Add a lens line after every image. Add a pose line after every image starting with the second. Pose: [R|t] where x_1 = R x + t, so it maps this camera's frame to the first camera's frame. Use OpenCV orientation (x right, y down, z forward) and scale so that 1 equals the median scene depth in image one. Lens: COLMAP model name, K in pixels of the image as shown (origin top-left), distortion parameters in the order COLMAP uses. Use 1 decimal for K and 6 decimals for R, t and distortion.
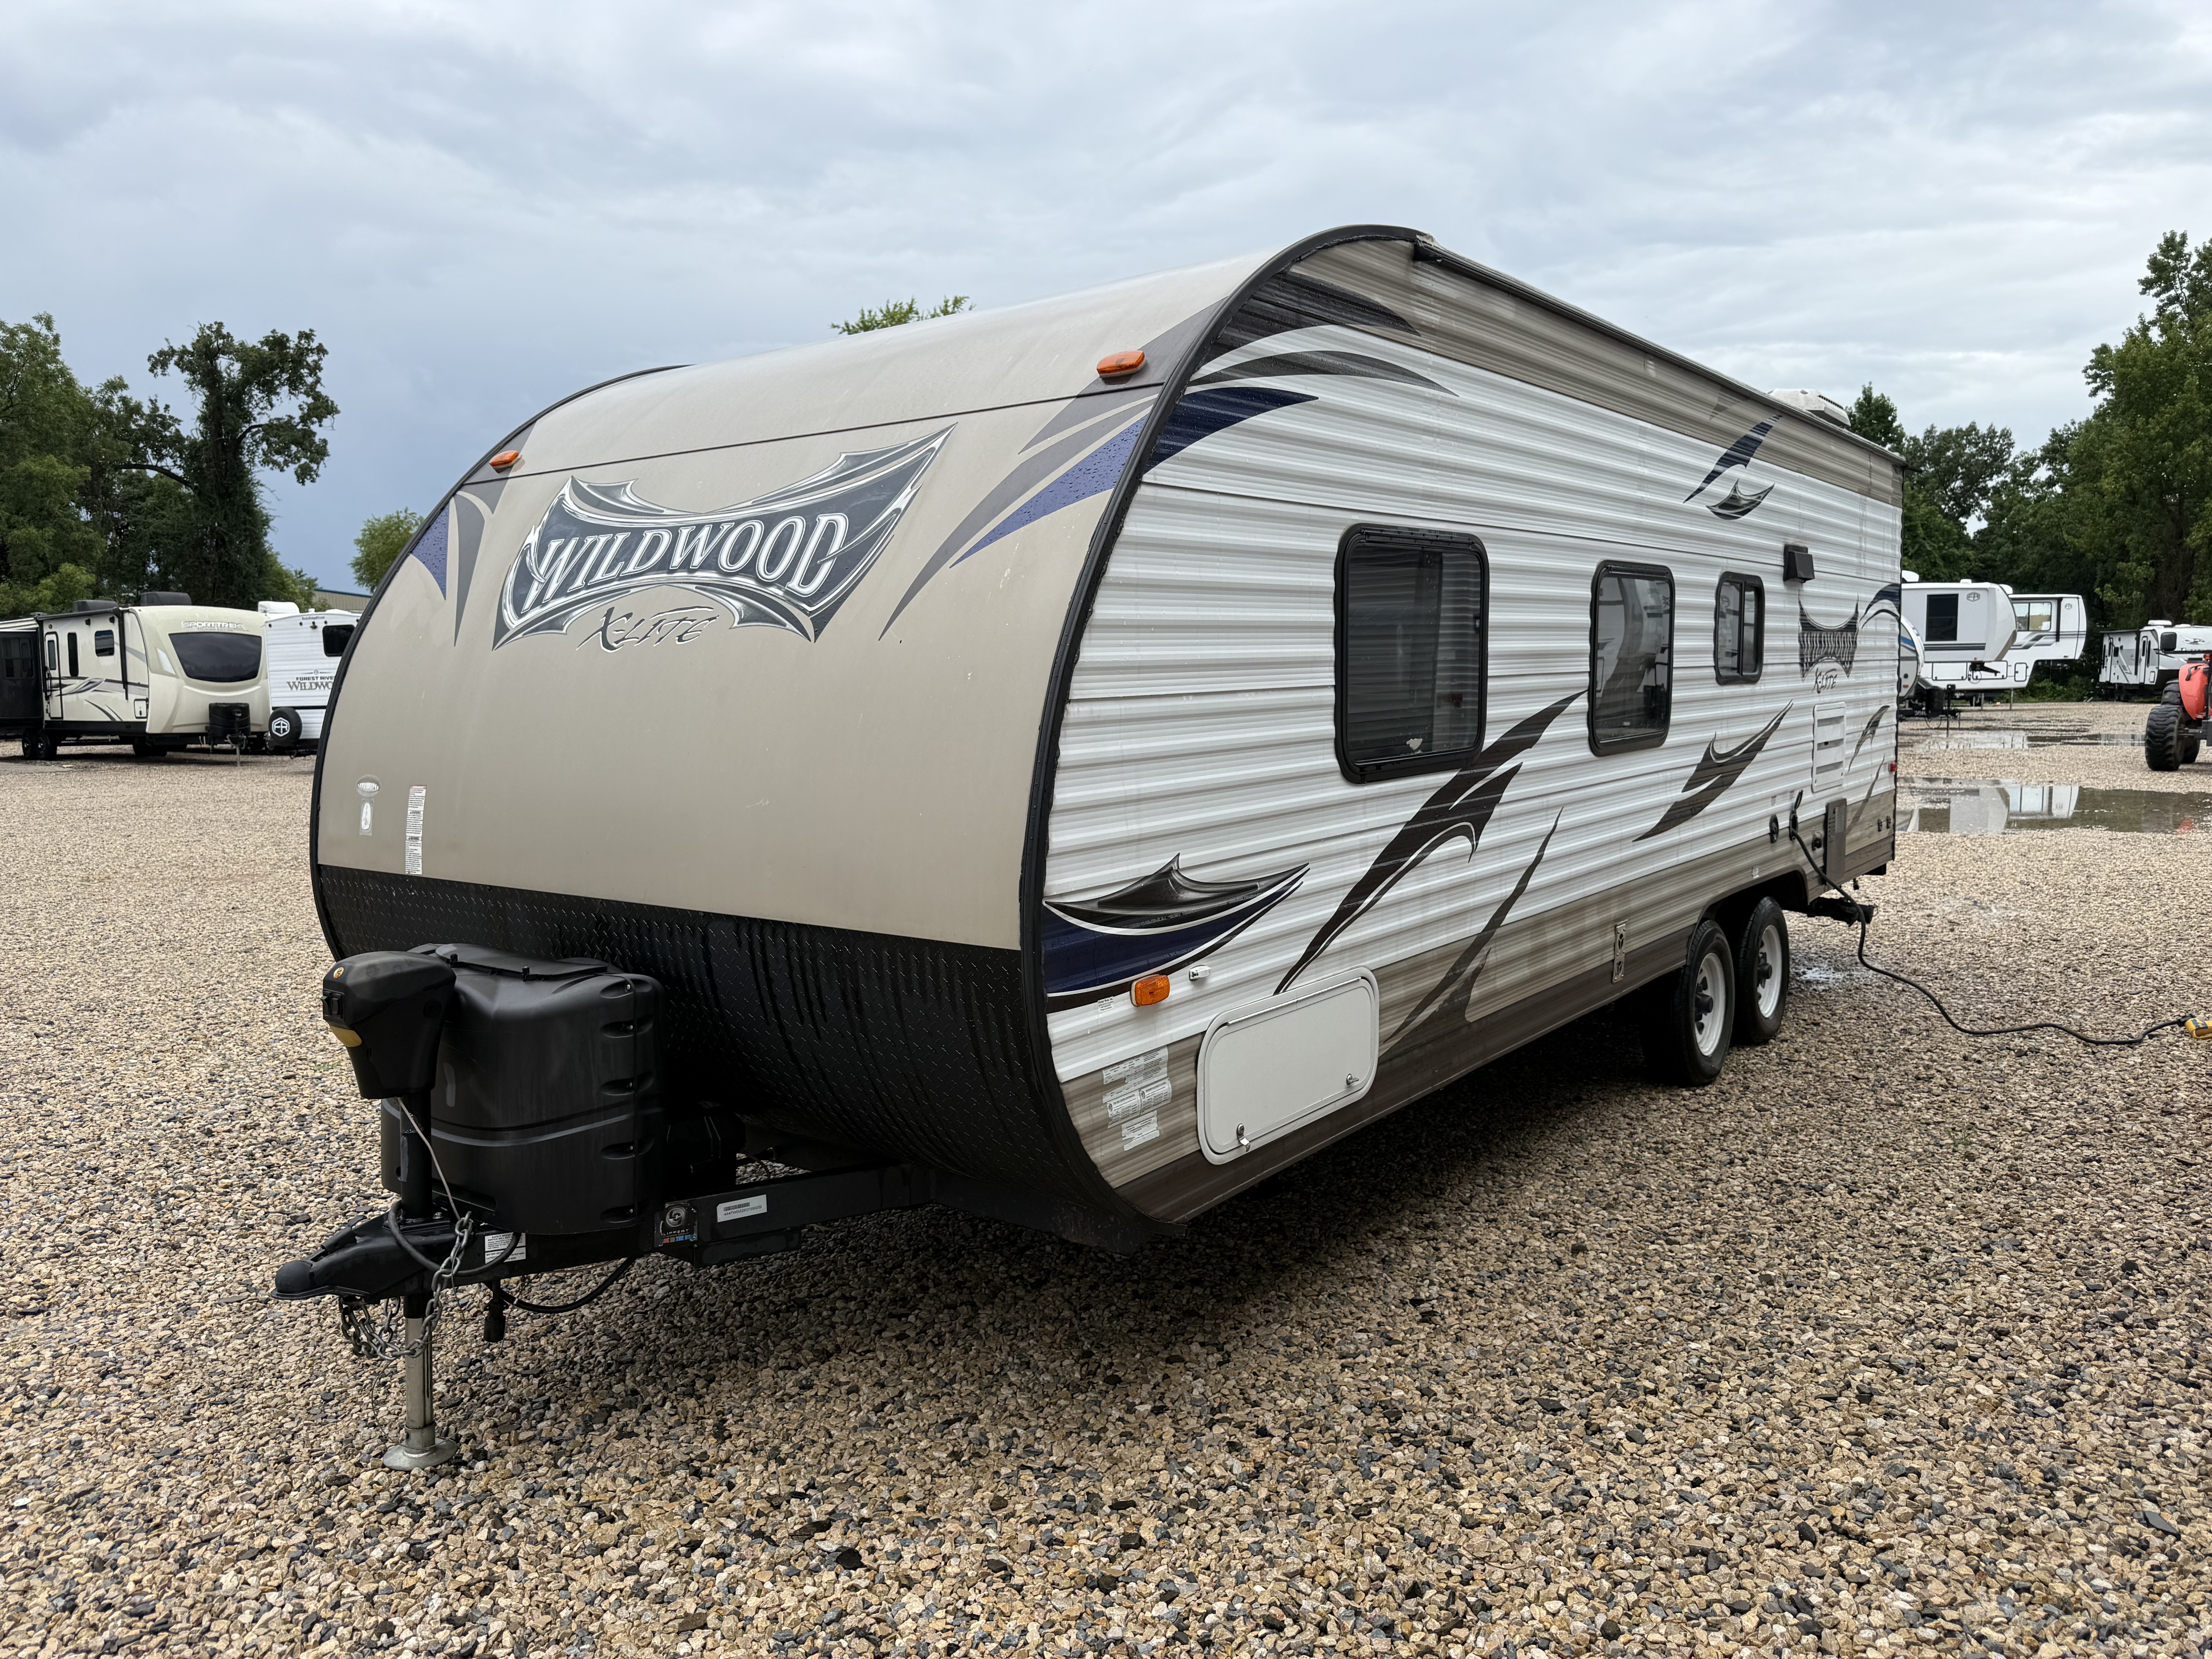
lens RADIAL K [[1553.9, 0, 1102.9], [0, 1553.9, 817.4], [0, 0, 1]] dist [0.086596, -0.036007]
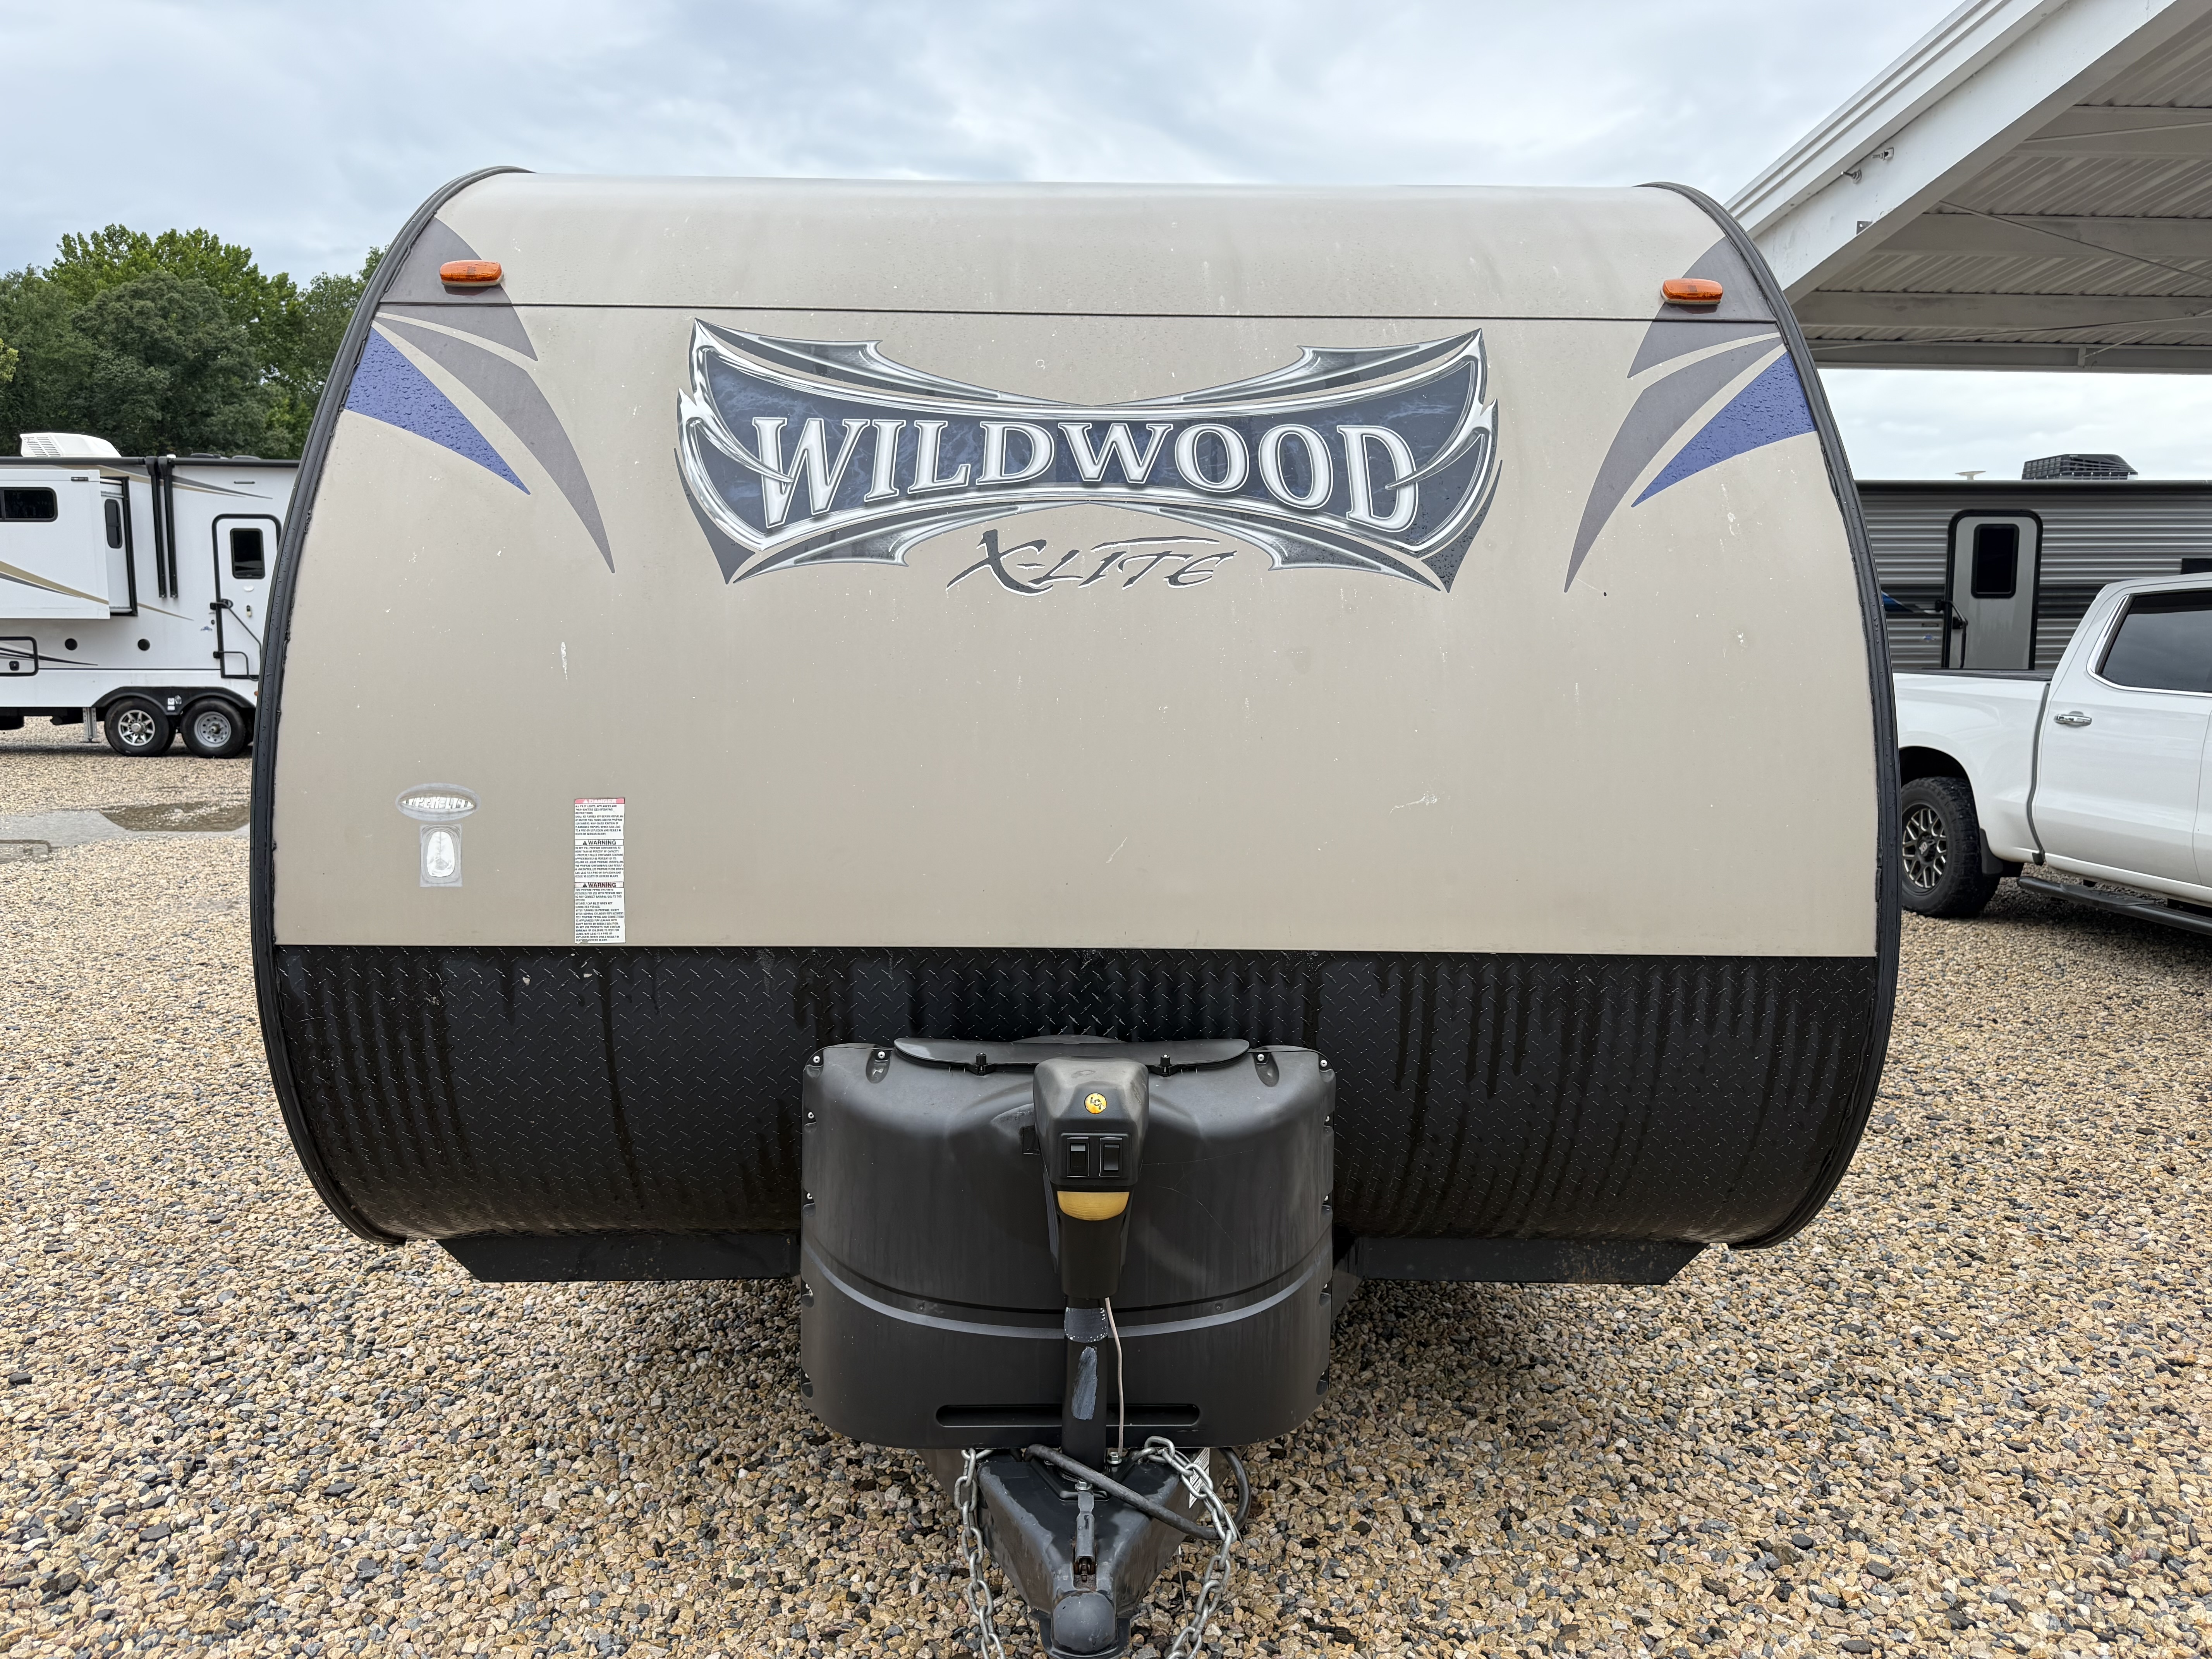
lens RADIAL K [[1553.9, 0, 1112.5], [0, 1553.9, 848.4], [0, 0, 1]] dist [0.086596, -0.036007]
pose [[0.786358, -0.058675, 0.614978, -0.741737], [0.036901, 0.998163, 0.048050, -0.026302], [-0.616668, -0.015091, 0.787079, 0.450332]]
